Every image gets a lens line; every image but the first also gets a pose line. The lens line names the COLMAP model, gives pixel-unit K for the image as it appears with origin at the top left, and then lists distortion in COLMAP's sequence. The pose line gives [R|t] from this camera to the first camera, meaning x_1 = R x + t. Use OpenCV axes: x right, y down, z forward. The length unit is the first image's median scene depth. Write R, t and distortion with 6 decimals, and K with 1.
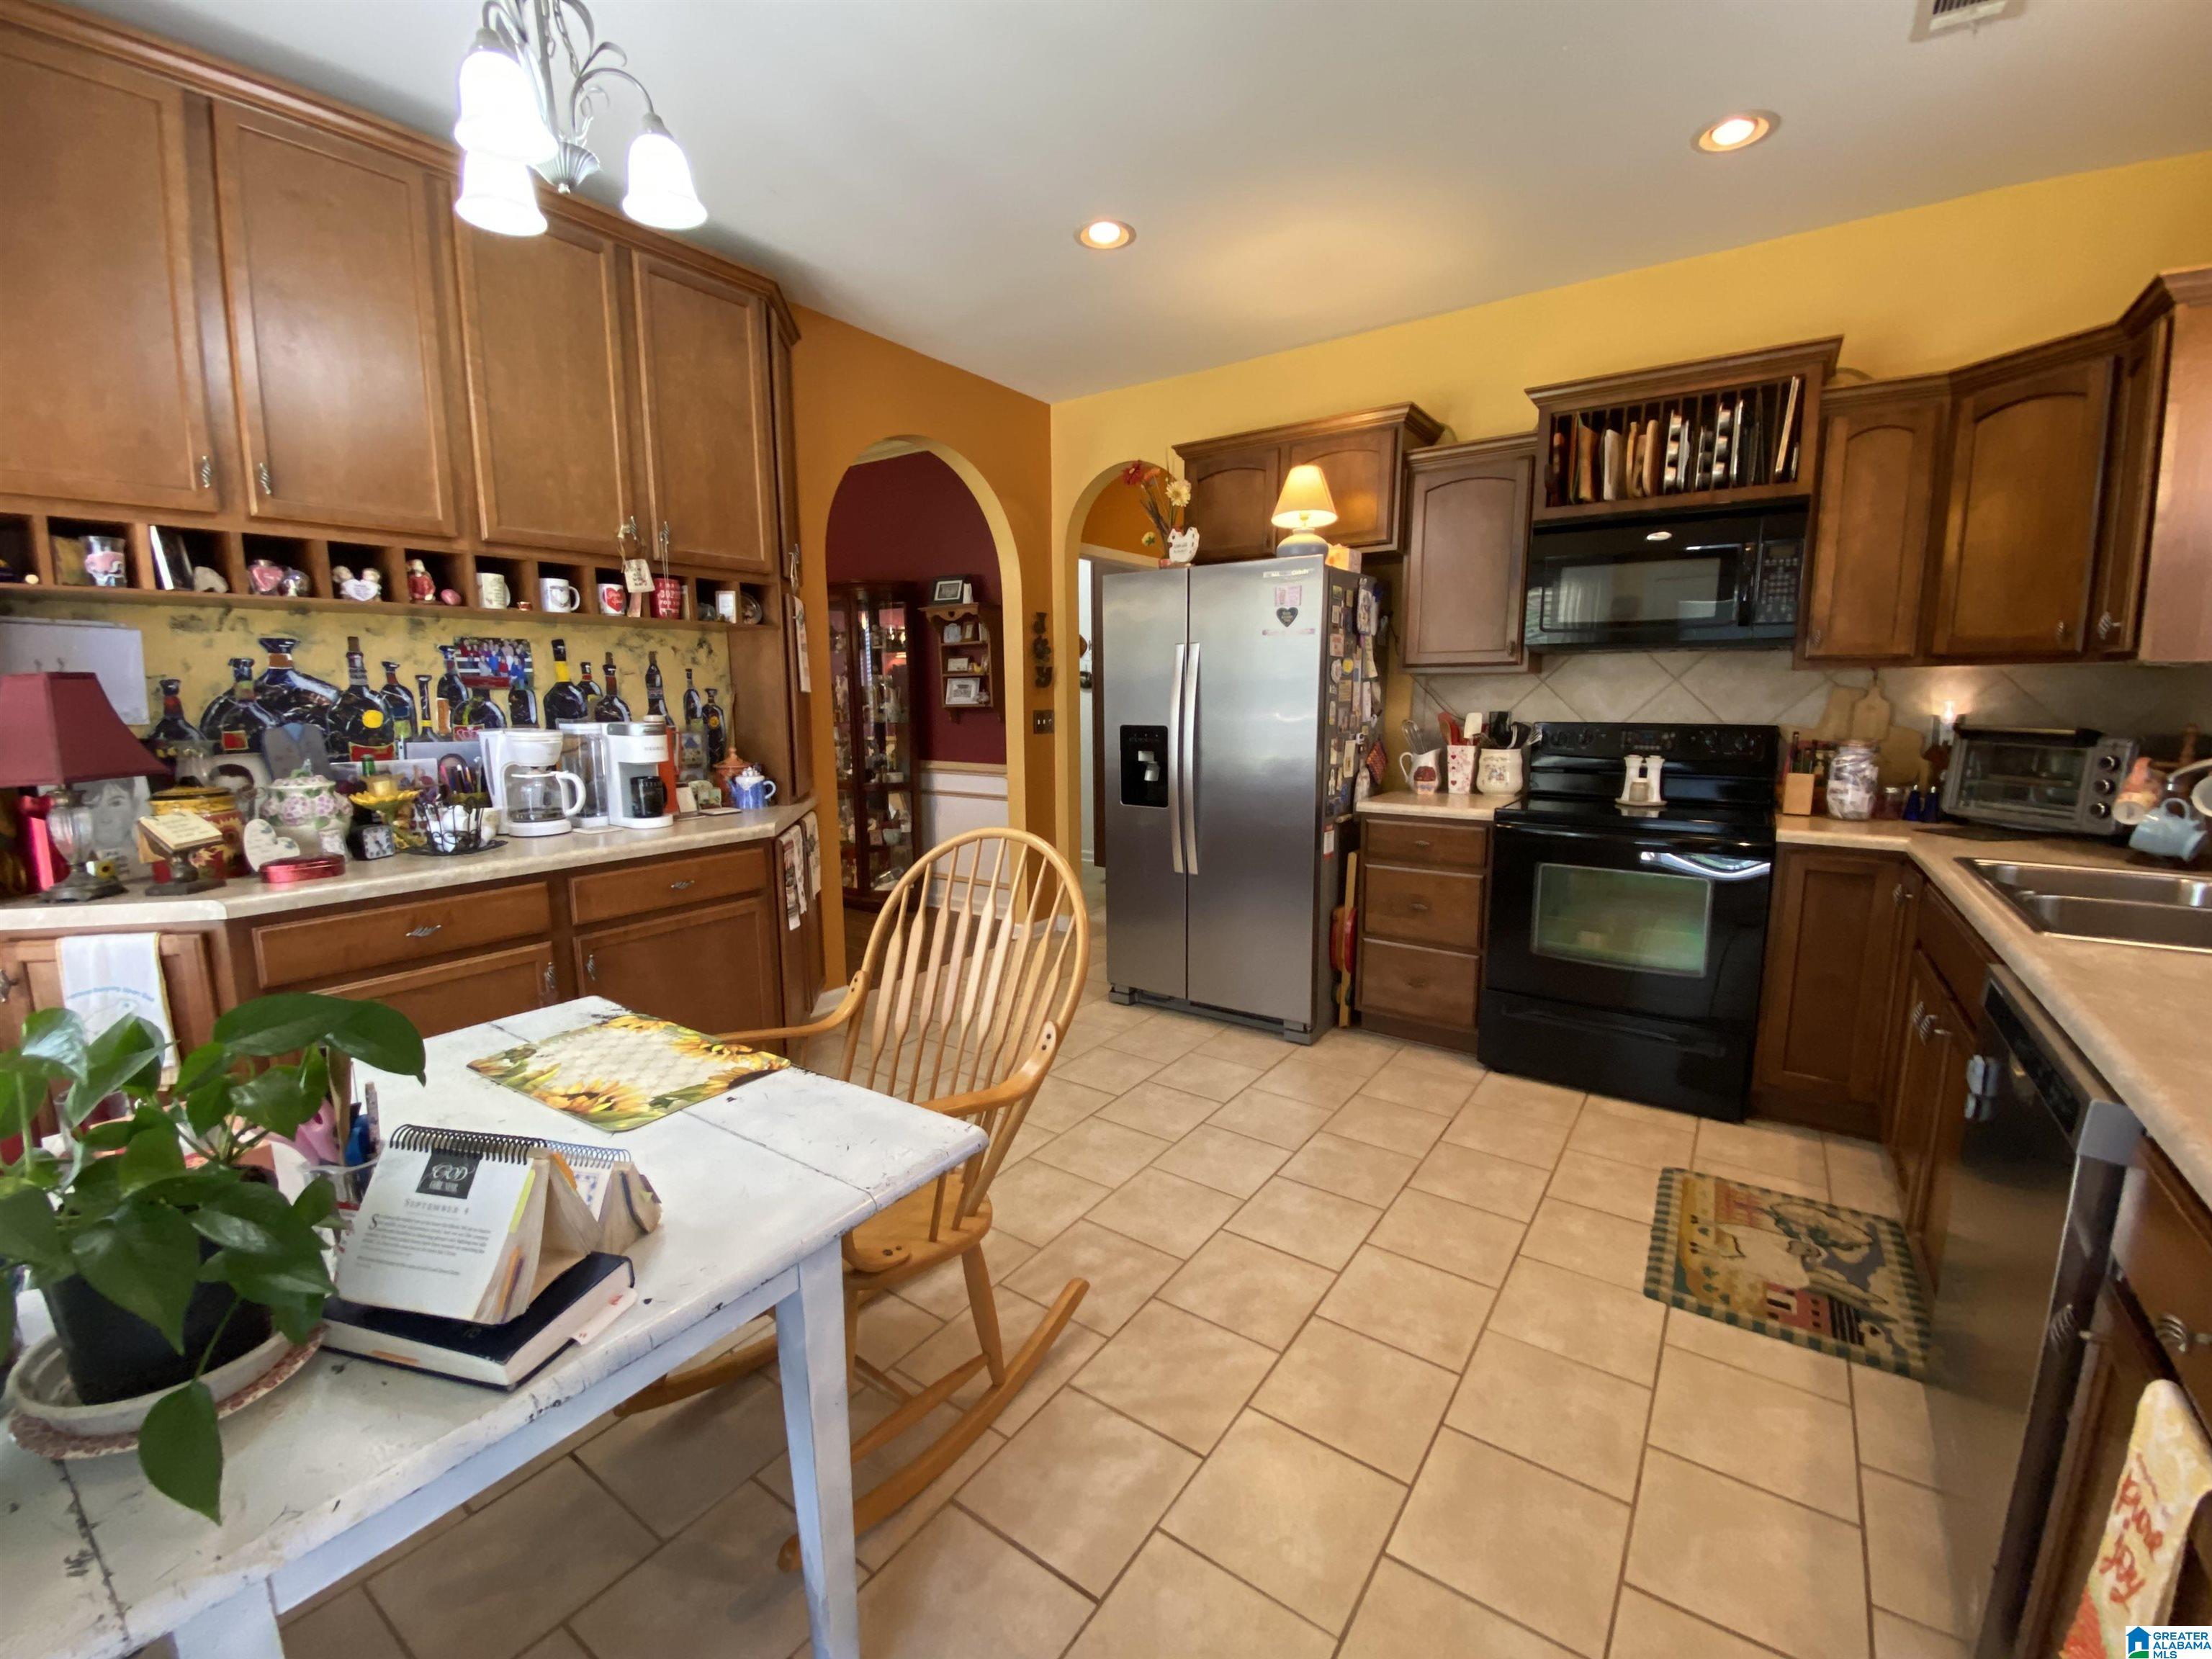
lens RADIAL K [[918.5, 0, 1117.6], [0, 918.5, 817.5], [0, 0, 1]] dist [0.009691, -0.010672]
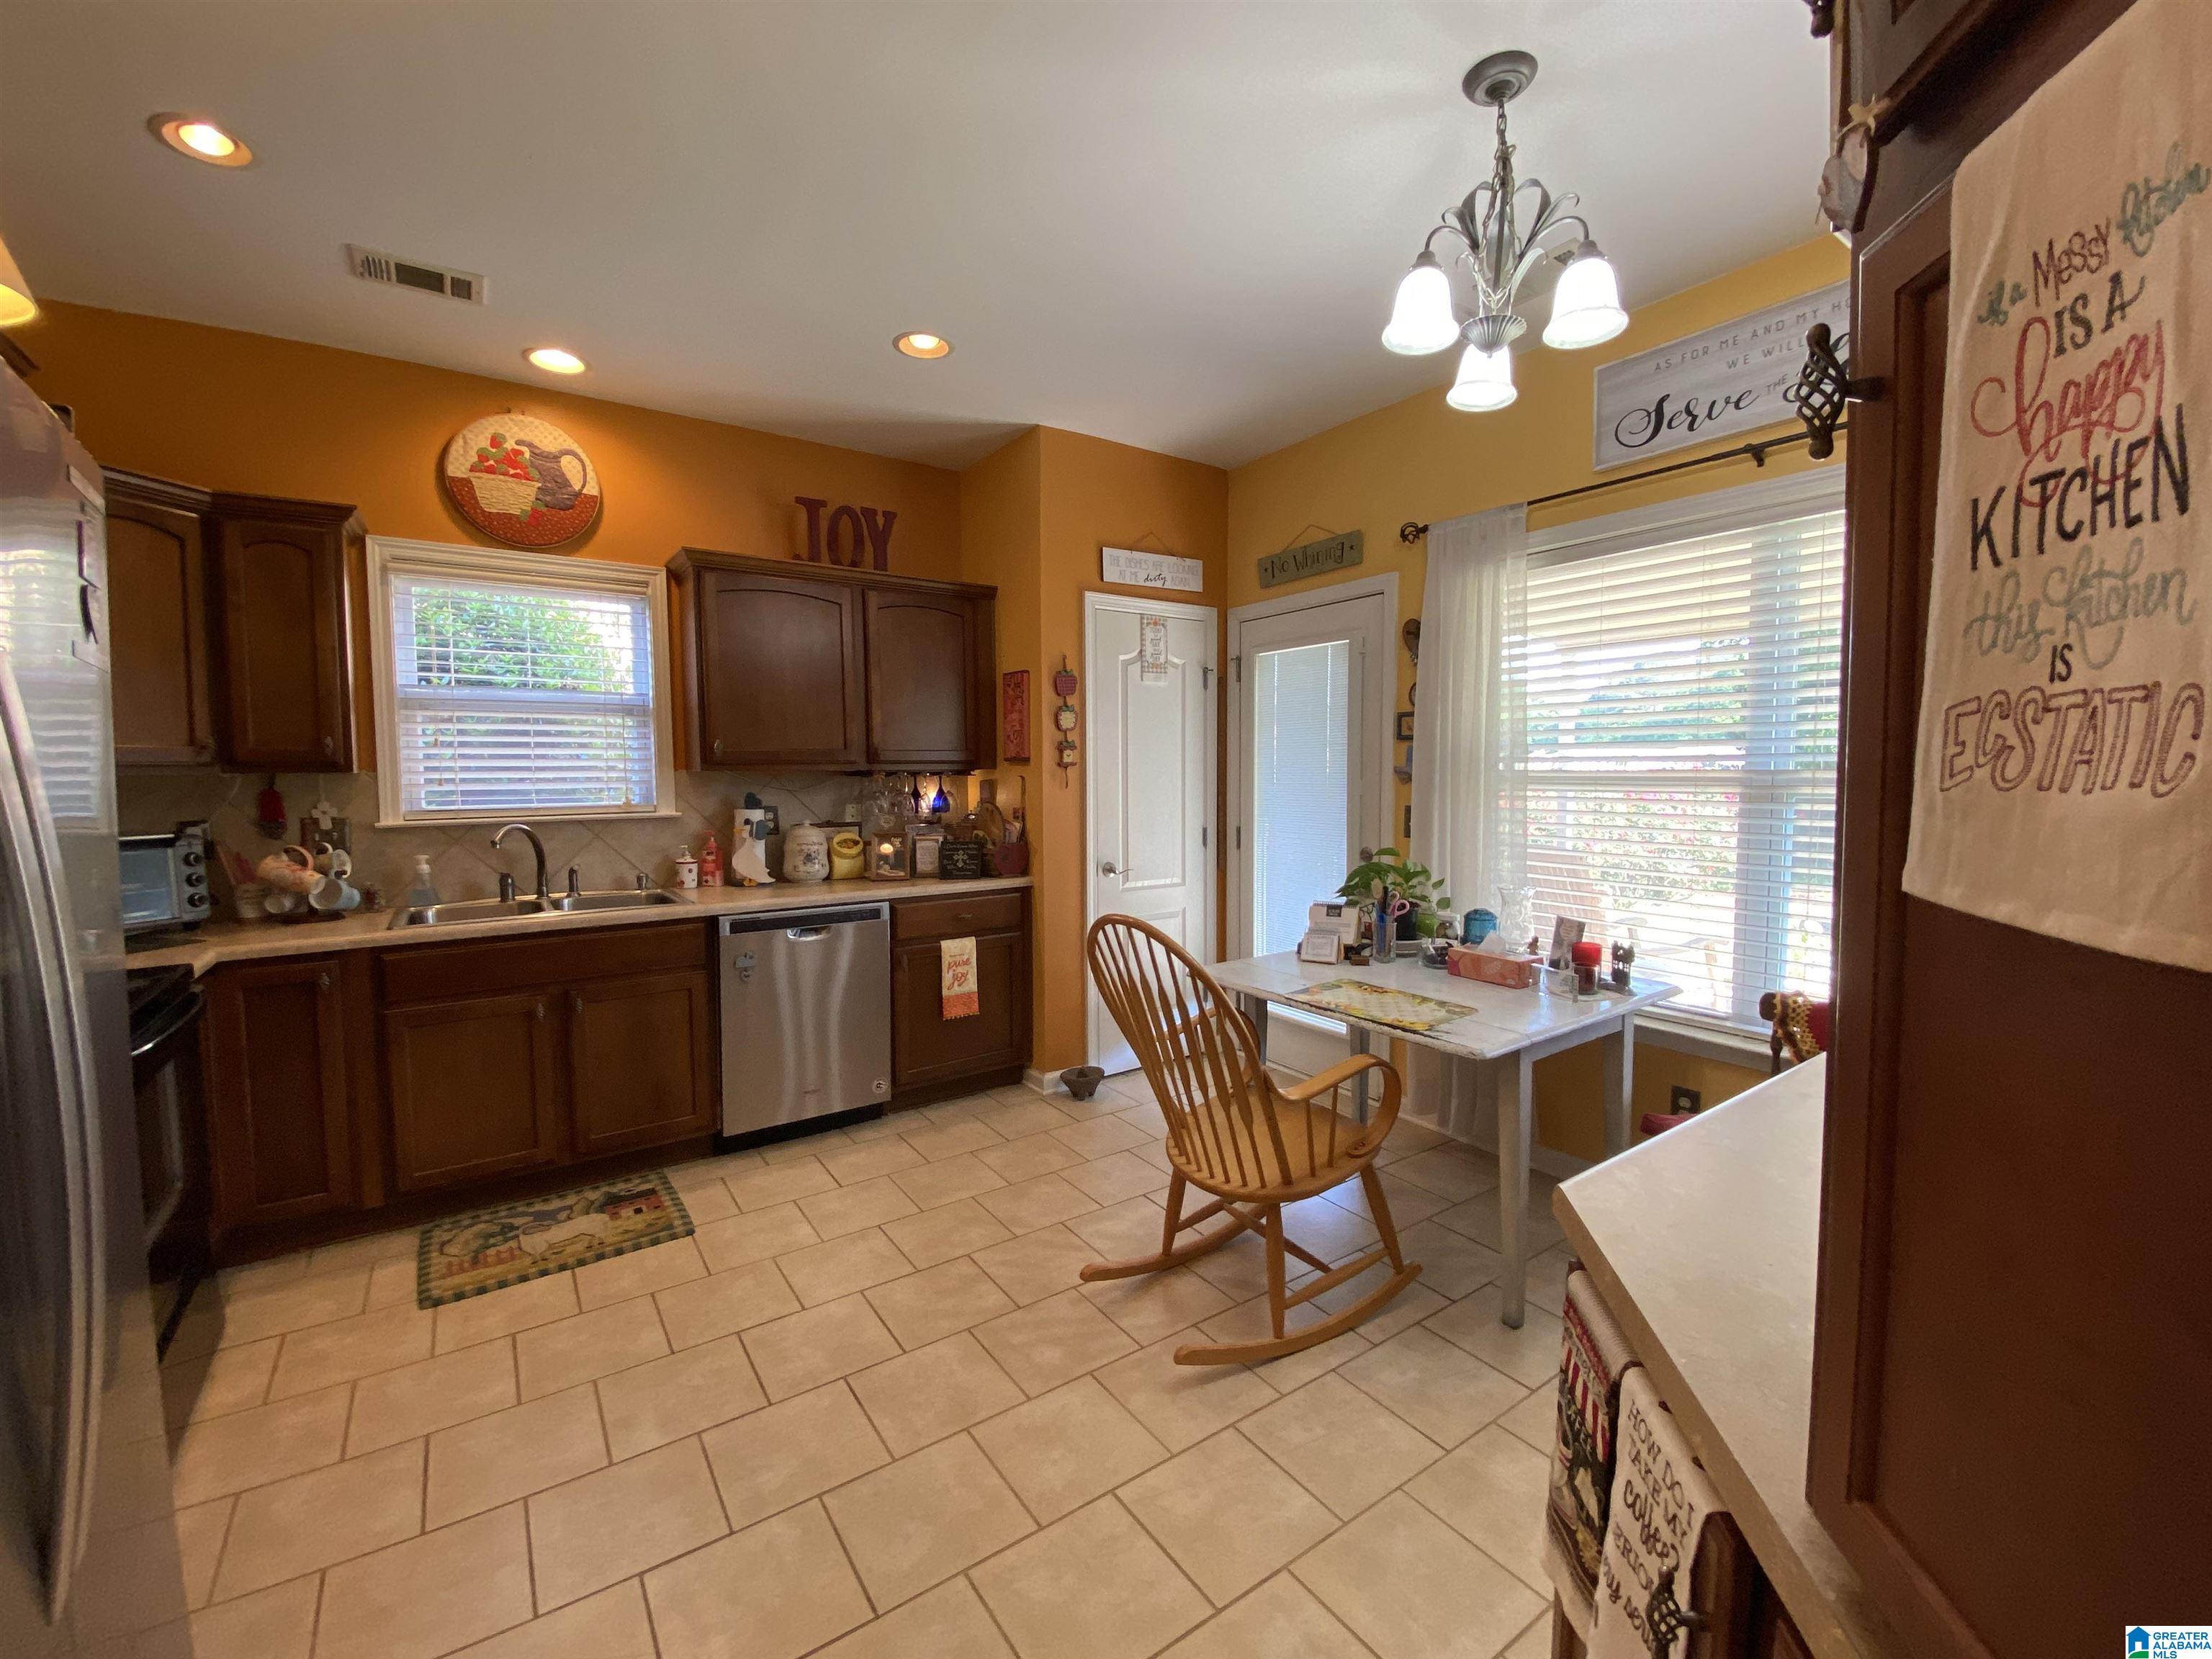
lens RADIAL K [[918.5, 0, 1117.6], [0, 918.5, 817.5], [0, 0, 1]] dist [0.009691, -0.010672]
pose [[-0.939812, -0.010521, 0.341531, -0.448407], [0.055349, 0.981638, 0.182549, -0.281885], [-0.337180, 0.190465, -0.921972, 1.831762]]
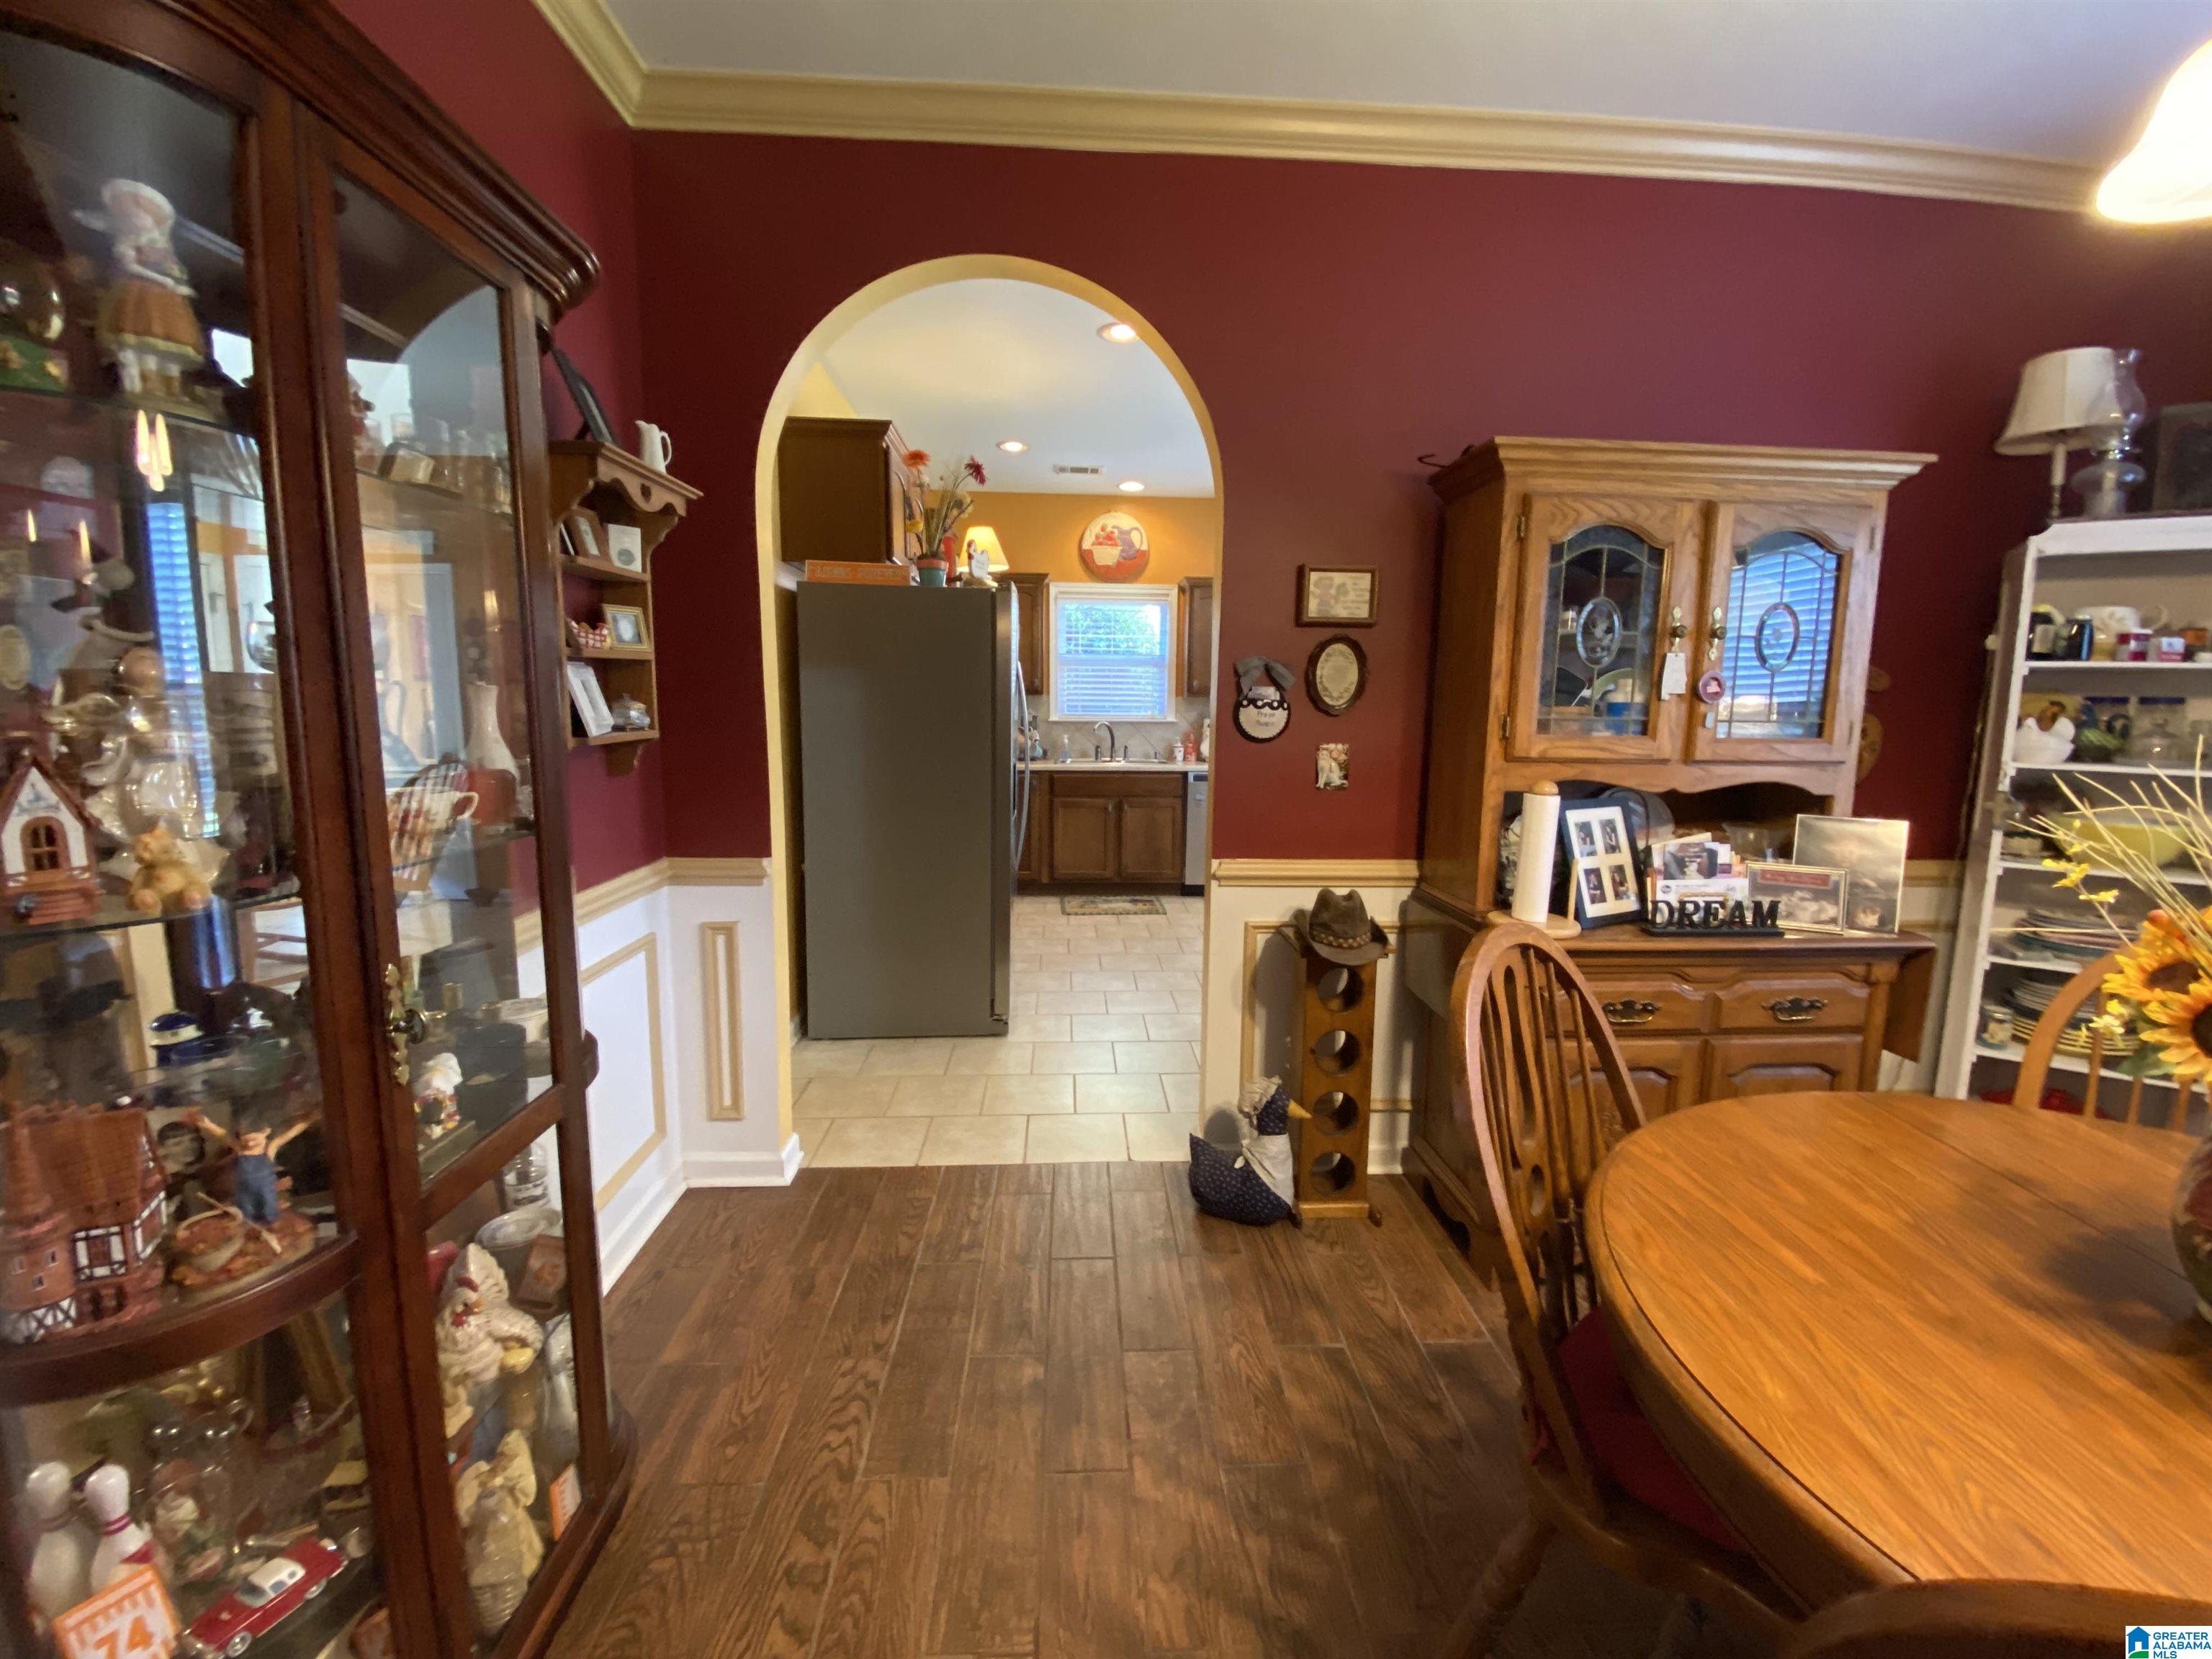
lens RADIAL K [[918.5, 0, 1117.6], [0, 918.5, 817.5], [0, 0, 1]] dist [0.009691, -0.010672]
pose [[-0.622429, -0.106122, 0.775448, -1.487265], [0.095255, 0.973129, 0.209634, -0.381556], [-0.776858, 0.204347, -0.595595, 2.661034]]
